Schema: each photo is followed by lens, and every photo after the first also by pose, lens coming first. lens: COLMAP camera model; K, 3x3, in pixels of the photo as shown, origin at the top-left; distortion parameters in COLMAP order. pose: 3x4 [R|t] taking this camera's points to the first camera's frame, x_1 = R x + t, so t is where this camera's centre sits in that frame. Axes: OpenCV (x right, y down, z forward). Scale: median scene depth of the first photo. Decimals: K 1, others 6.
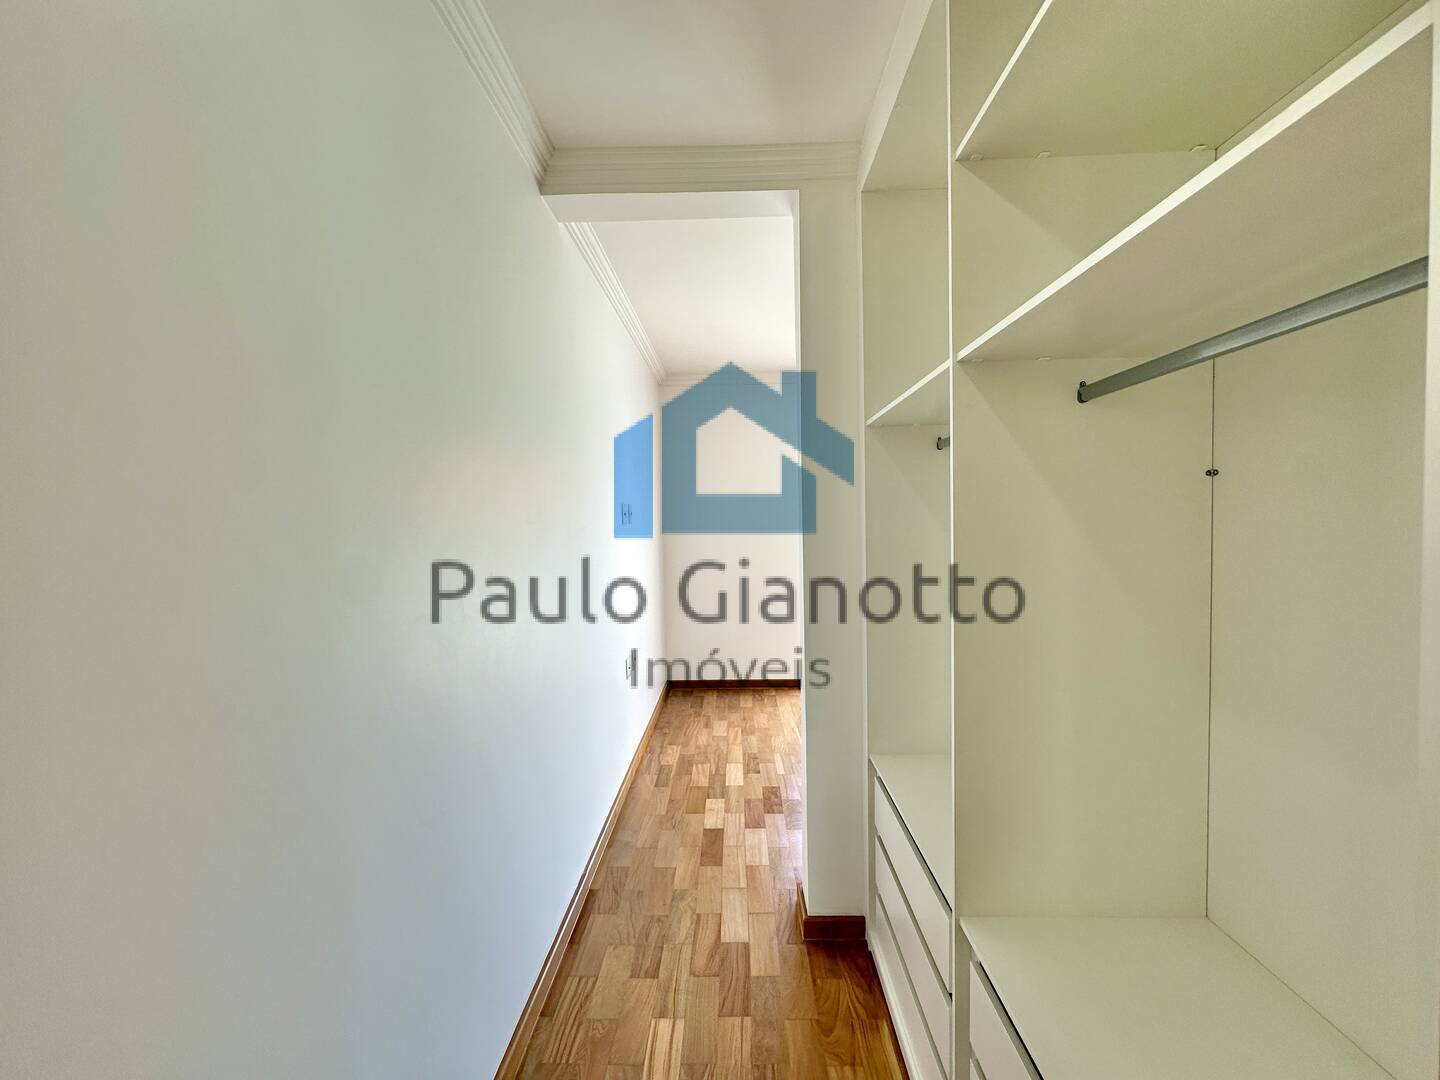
lens RADIAL K [[581.3, 0, 720.4], [0, 581.3, 530.8], [0, 0, 1]] dist [-0.002242, -0.000094]
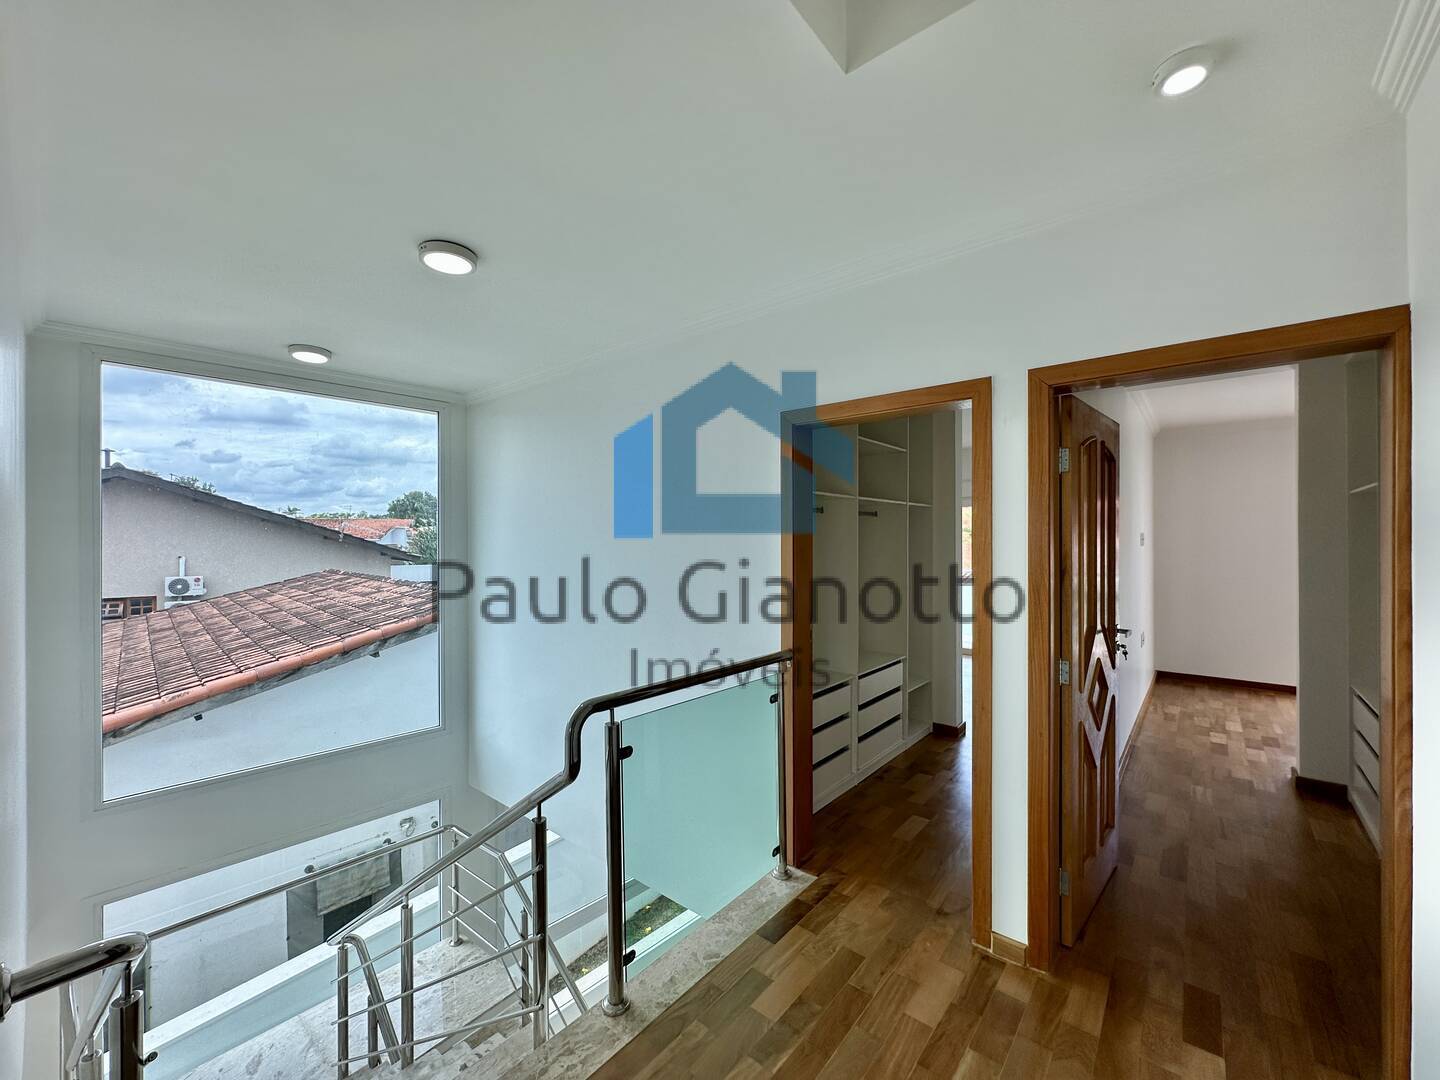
lens RADIAL K [[581.3, 0, 723.8], [0, 581.3, 541.7], [0, 0, 1]] dist [-0.002242, -0.000094]
pose [[0.785878, 0.015074, -0.618198, -0.092527], [-0.025250, 0.999651, -0.007725, 0.019190], [0.617866, 0.021680, 0.785985, -0.957622]]
